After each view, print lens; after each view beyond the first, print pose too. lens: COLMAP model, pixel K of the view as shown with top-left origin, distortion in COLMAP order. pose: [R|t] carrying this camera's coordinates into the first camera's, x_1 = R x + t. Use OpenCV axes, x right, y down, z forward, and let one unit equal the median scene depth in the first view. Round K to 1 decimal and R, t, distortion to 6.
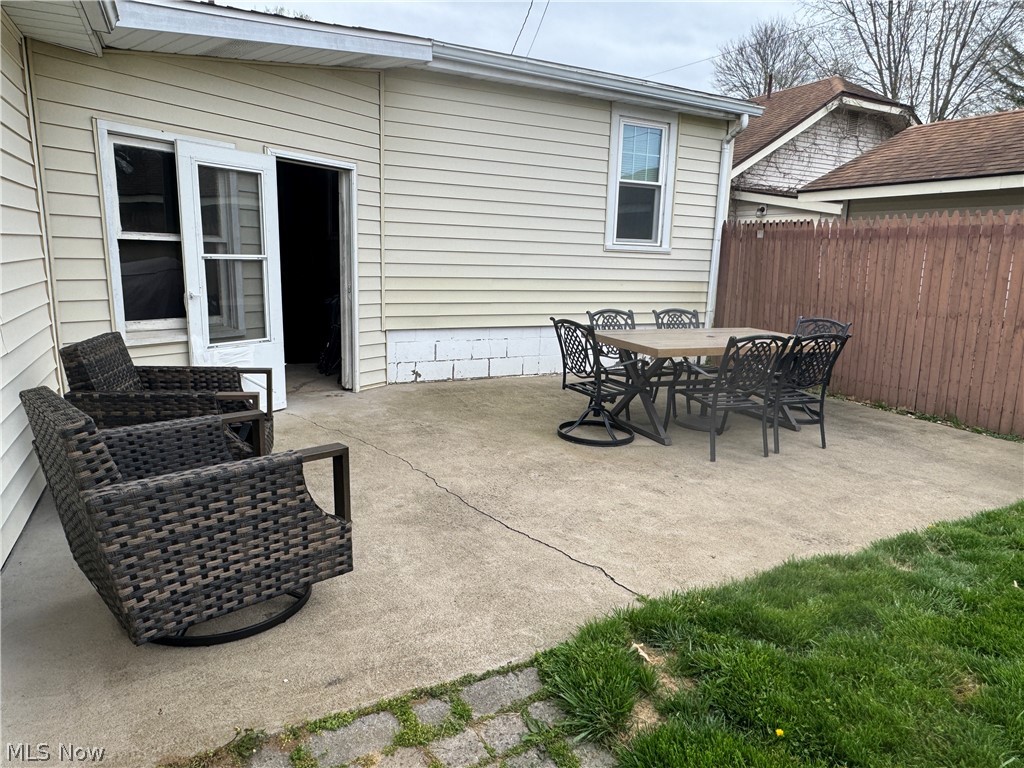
lens RADIAL K [[657.3, 0, 512.0], [0, 657.3, 384.0], [0, 0, 1]] dist [-0.008398, 0.005648]
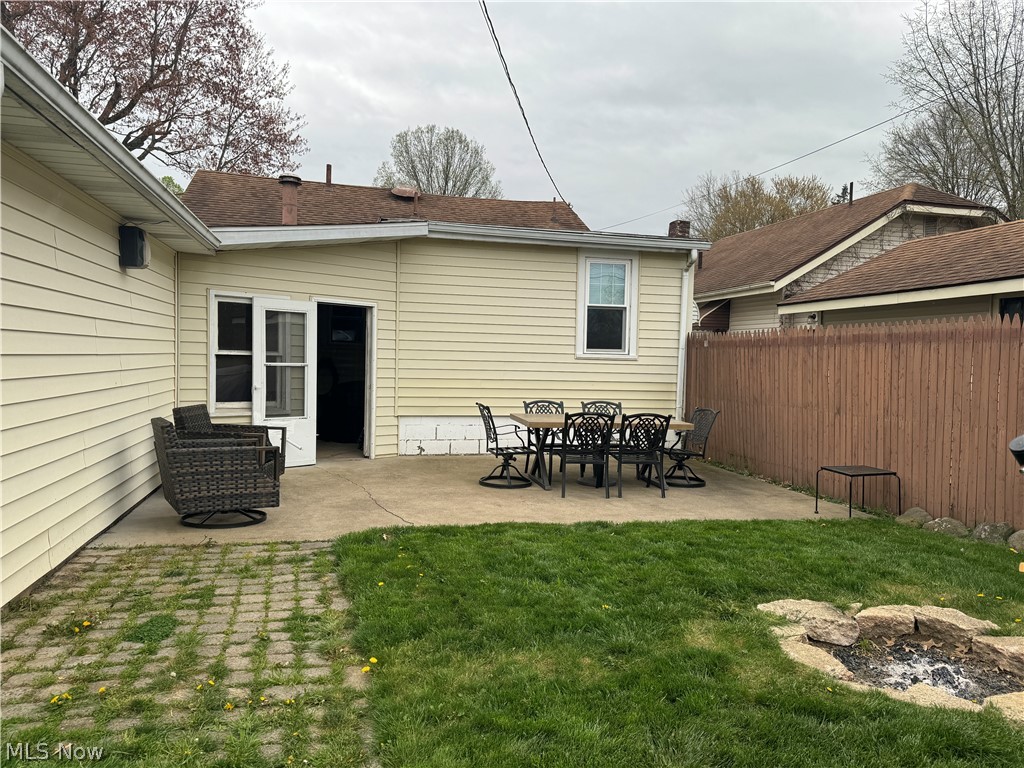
lens RADIAL K [[736.4, 0, 512.0], [0, 736.4, 384.0], [0, 0, 1]] dist [0.071106, -0.004915]
pose [[0.976499, -0.000778, -0.215520, 0.436929], [-0.034617, 0.986444, -0.160407, 0.107344], [0.212723, 0.164098, 0.963235, -0.531545]]
